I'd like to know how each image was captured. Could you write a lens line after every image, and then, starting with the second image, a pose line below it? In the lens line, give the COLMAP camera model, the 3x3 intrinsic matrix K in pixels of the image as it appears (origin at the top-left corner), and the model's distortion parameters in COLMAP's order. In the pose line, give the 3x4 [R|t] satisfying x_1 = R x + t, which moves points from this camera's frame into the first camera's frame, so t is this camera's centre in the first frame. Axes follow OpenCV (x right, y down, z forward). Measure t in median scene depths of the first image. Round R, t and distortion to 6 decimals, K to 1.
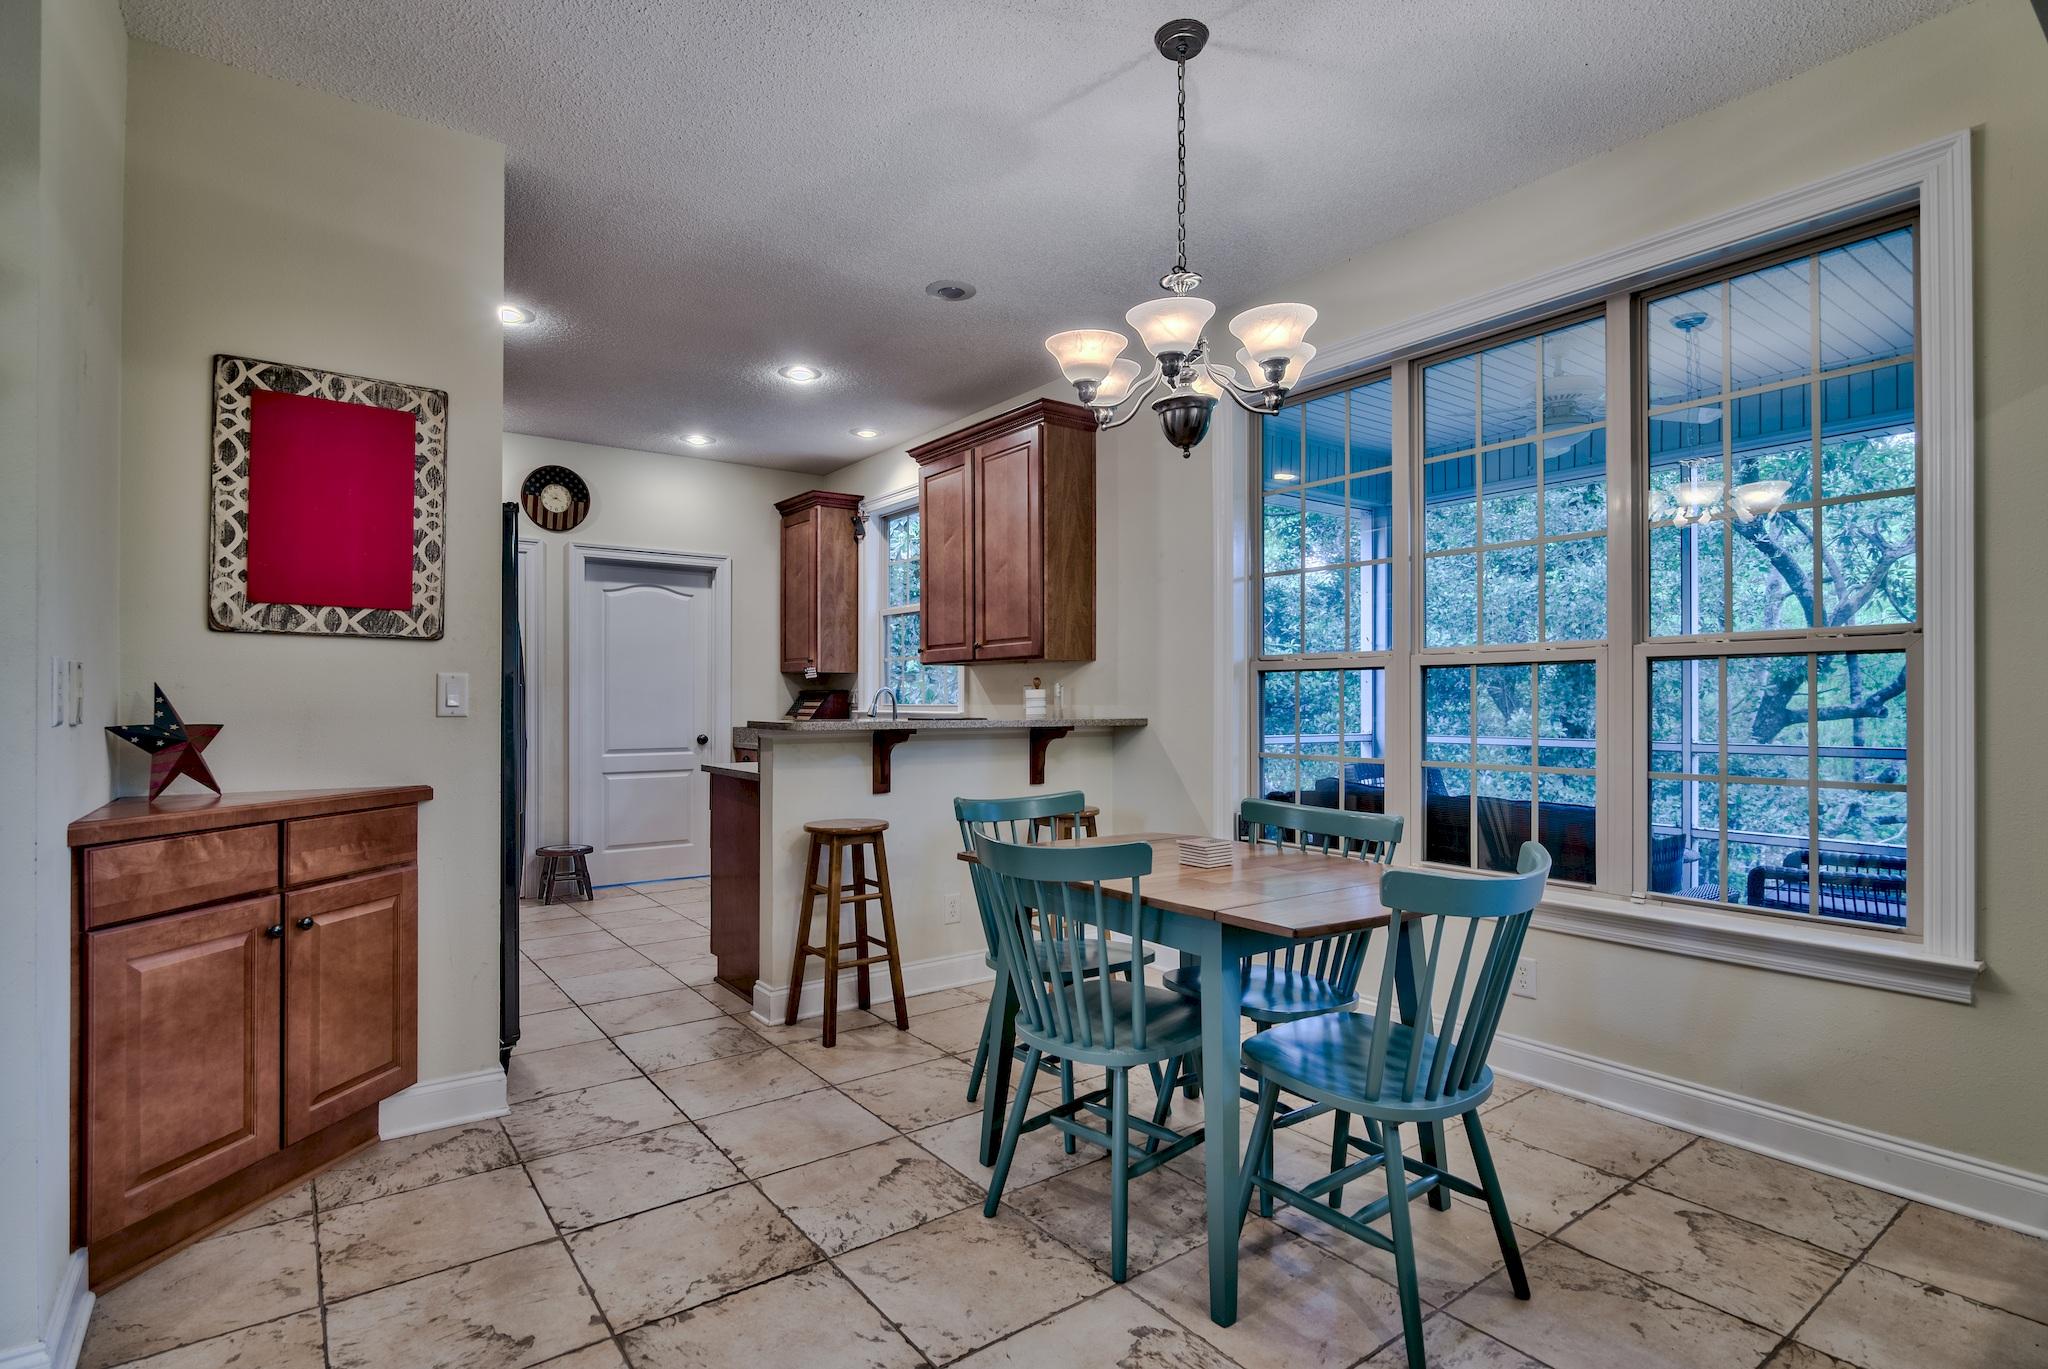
lens RADIAL K [[1000.4, 0, 1017.6], [0, 1000.4, 691.8], [0, 0, 1]] dist [-0.003412, 0.000695]
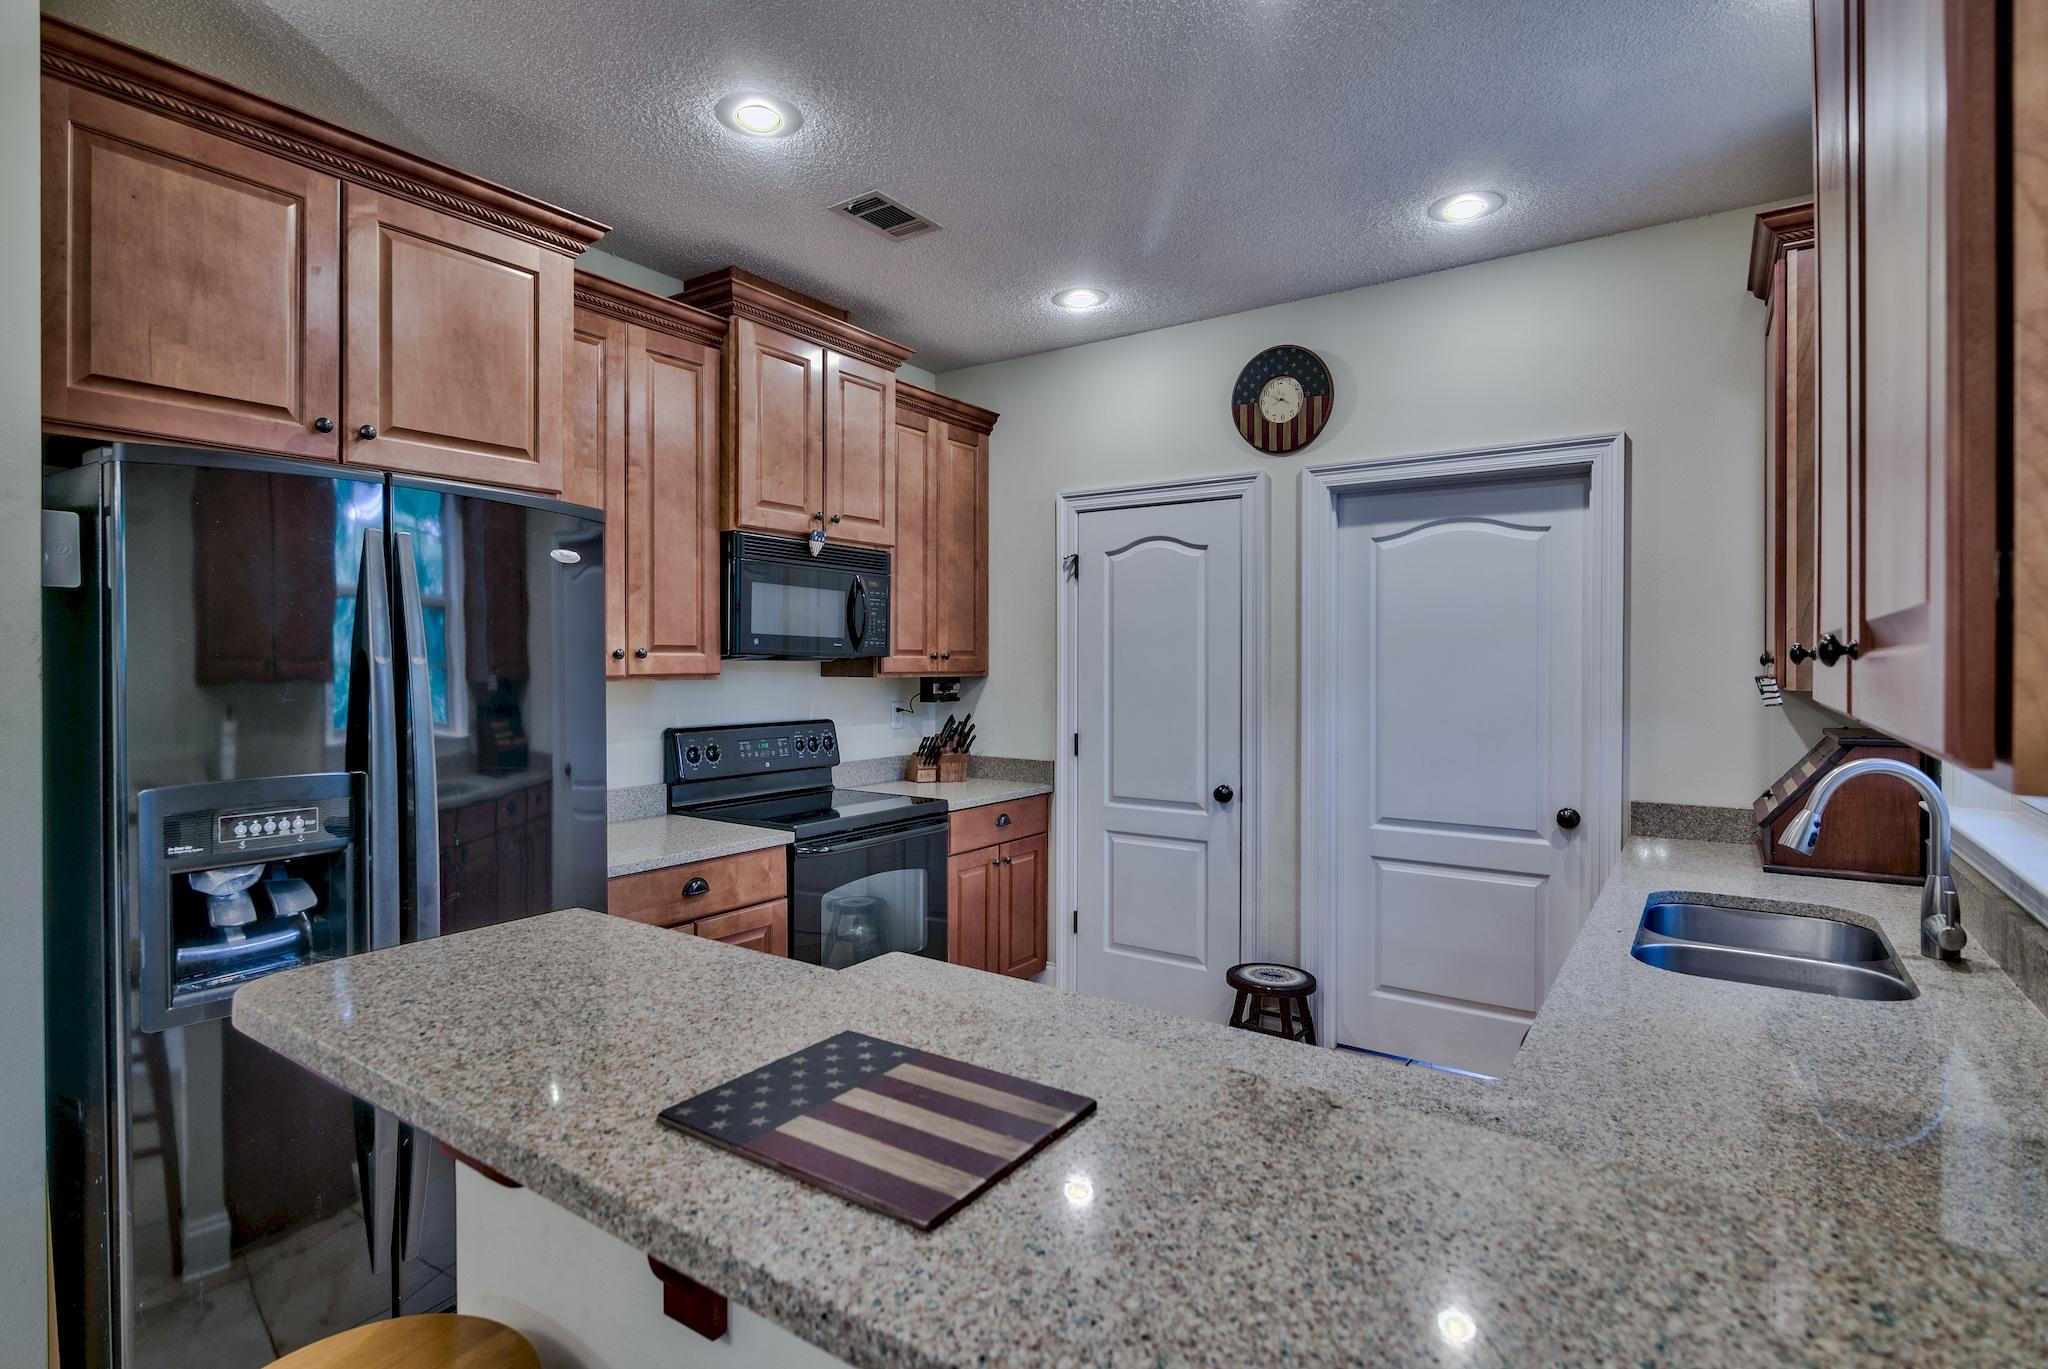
lens RADIAL K [[1000.4, 0, 1022.2], [0, 1000.4, 671.9], [0, 0, 1]] dist [-0.003412, 0.000695]
pose [[0.321586, 0.009183, -0.946836, 0.149392], [0.006737, 0.999905, 0.011986, -0.076443], [0.946856, -0.010234, 0.321494, 1.407906]]
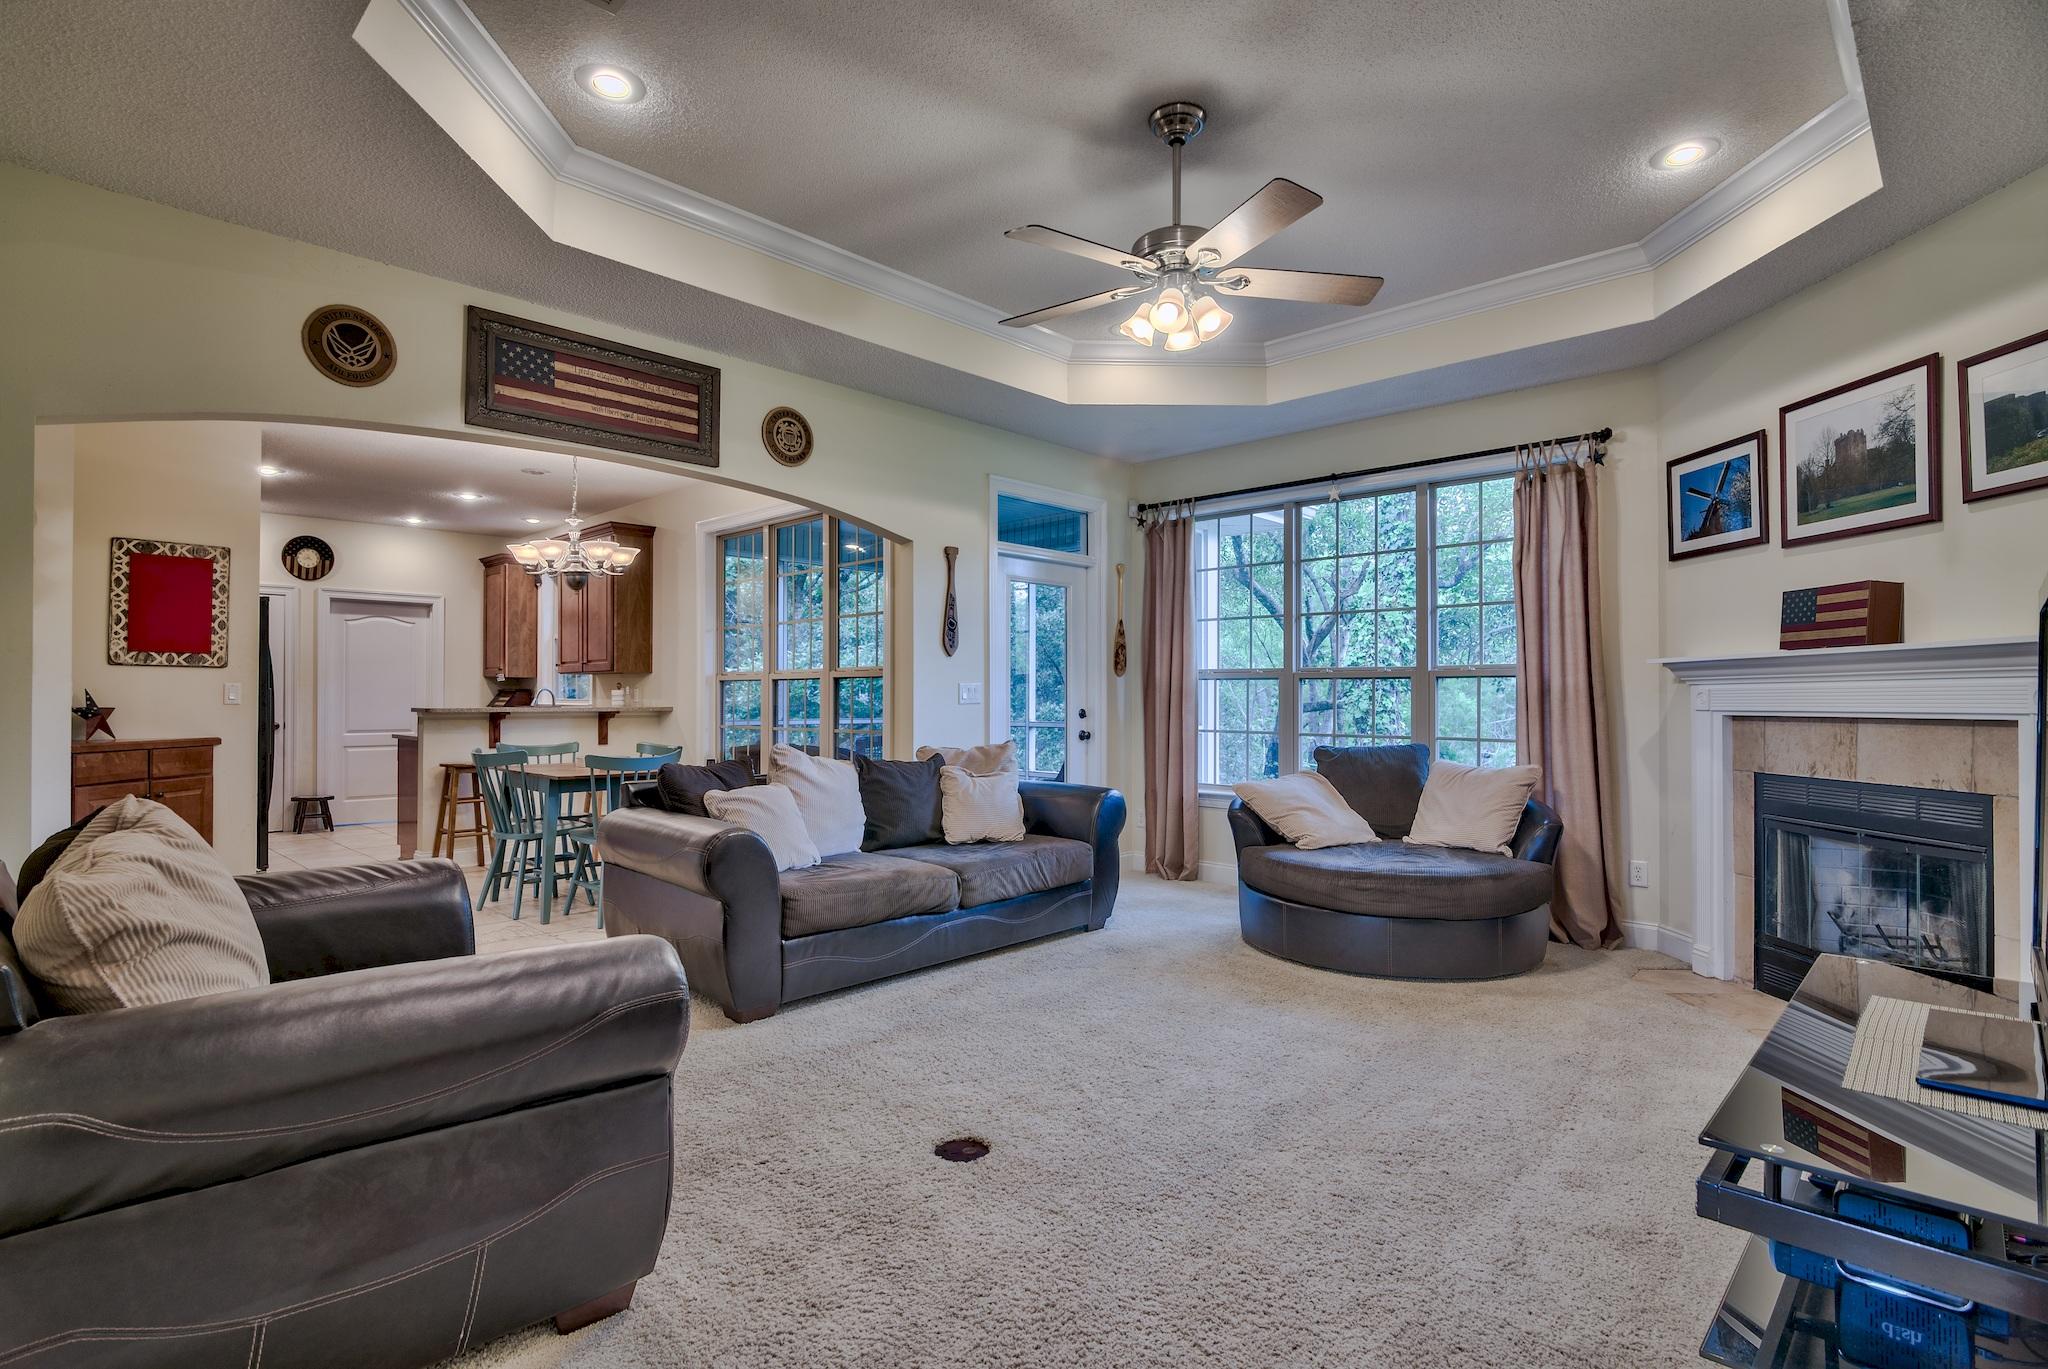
lens RADIAL K [[1000.4, 0, 1023.2], [0, 1000.4, 682.0], [0, 0, 1]] dist [-0.003412, 0.000695]
pose [[0.986897, 0.002801, 0.161328, 0.724522], [-0.001927, 0.999983, -0.005574, -0.013038], [-0.161341, 0.005190, 0.986885, -1.317326]]
